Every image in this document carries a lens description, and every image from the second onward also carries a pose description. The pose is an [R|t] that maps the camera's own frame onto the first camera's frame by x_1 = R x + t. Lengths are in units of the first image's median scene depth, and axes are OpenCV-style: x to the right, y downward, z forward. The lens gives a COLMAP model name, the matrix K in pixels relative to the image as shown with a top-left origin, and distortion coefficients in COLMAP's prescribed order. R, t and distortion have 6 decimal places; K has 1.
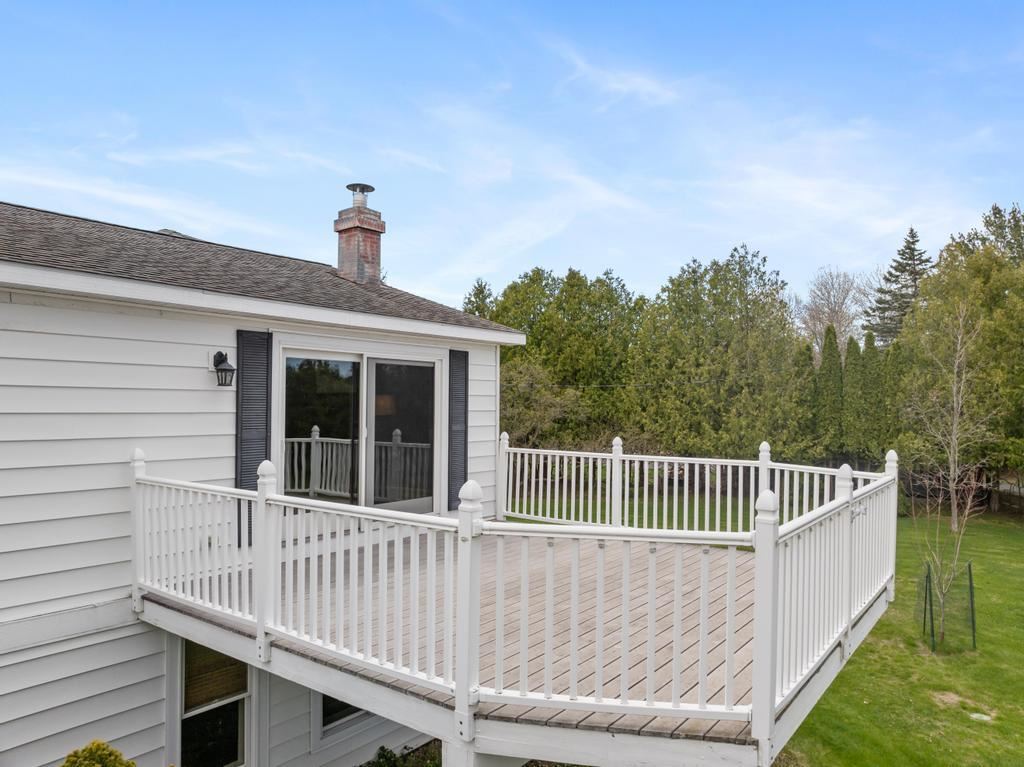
lens RADIAL K [[717.0, 0, 512.0], [0, 717.0, 383.5], [0, 0, 1]] dist [-0.047852, -0.000063]
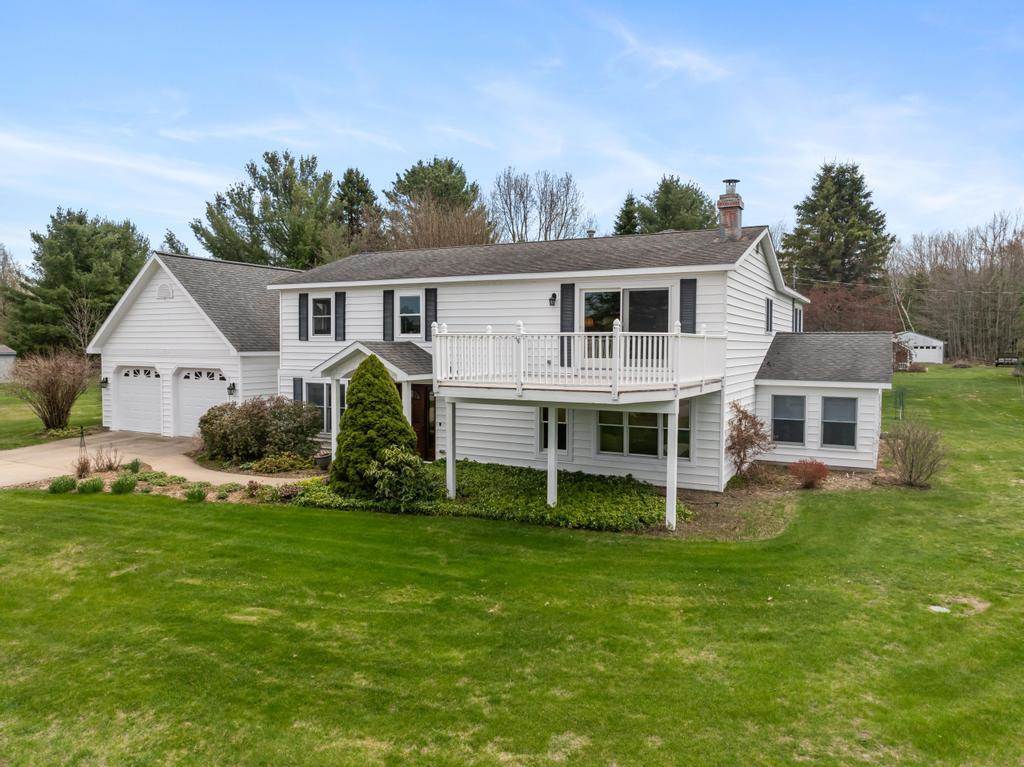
lens RADIAL K [[717.0, 0, 512.0], [0, 717.0, 383.5], [0, 0, 1]] dist [-0.047852, -0.000063]
pose [[0.155183, 0.048410, -0.986699, 1.513288], [0.024087, 0.998316, 0.052769, 0.100913], [0.987592, -0.031956, 0.153755, 0.272463]]
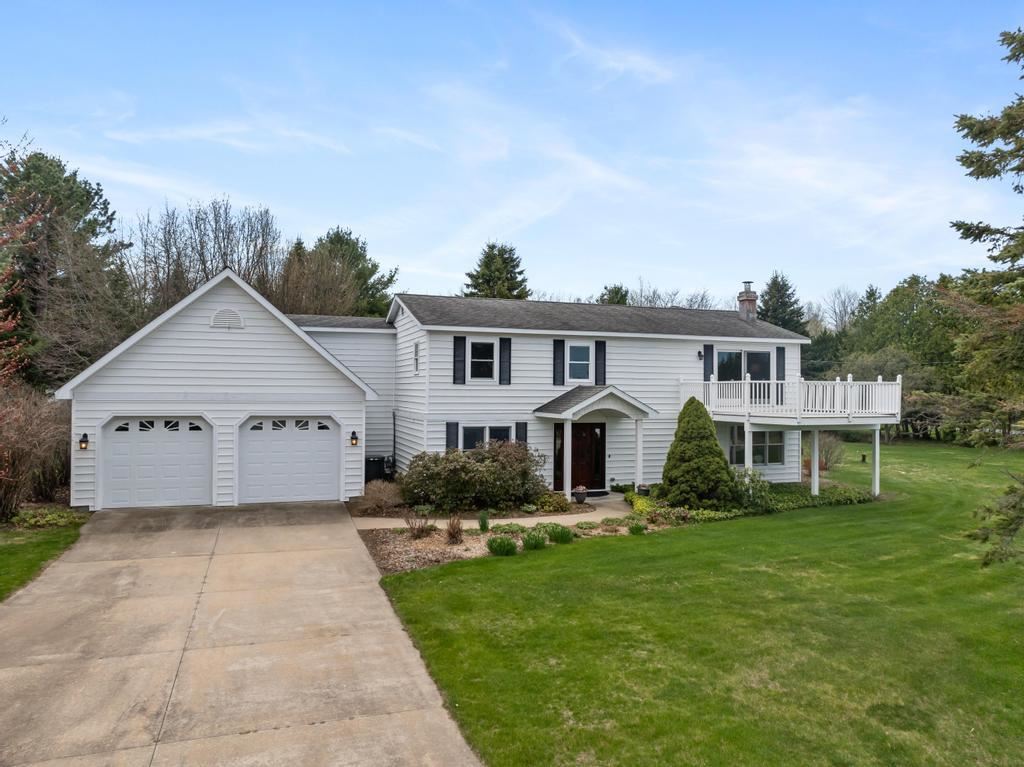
lens RADIAL K [[717.0, 0, 512.0], [0, 717.0, 383.5], [0, 0, 1]] dist [-0.047852, -0.000063]
pose [[0.821643, -0.008800, -0.569934, 0.597056], [0.015893, 0.999846, 0.007475, 0.053644], [0.569780, -0.015199, 0.821657, -1.724058]]
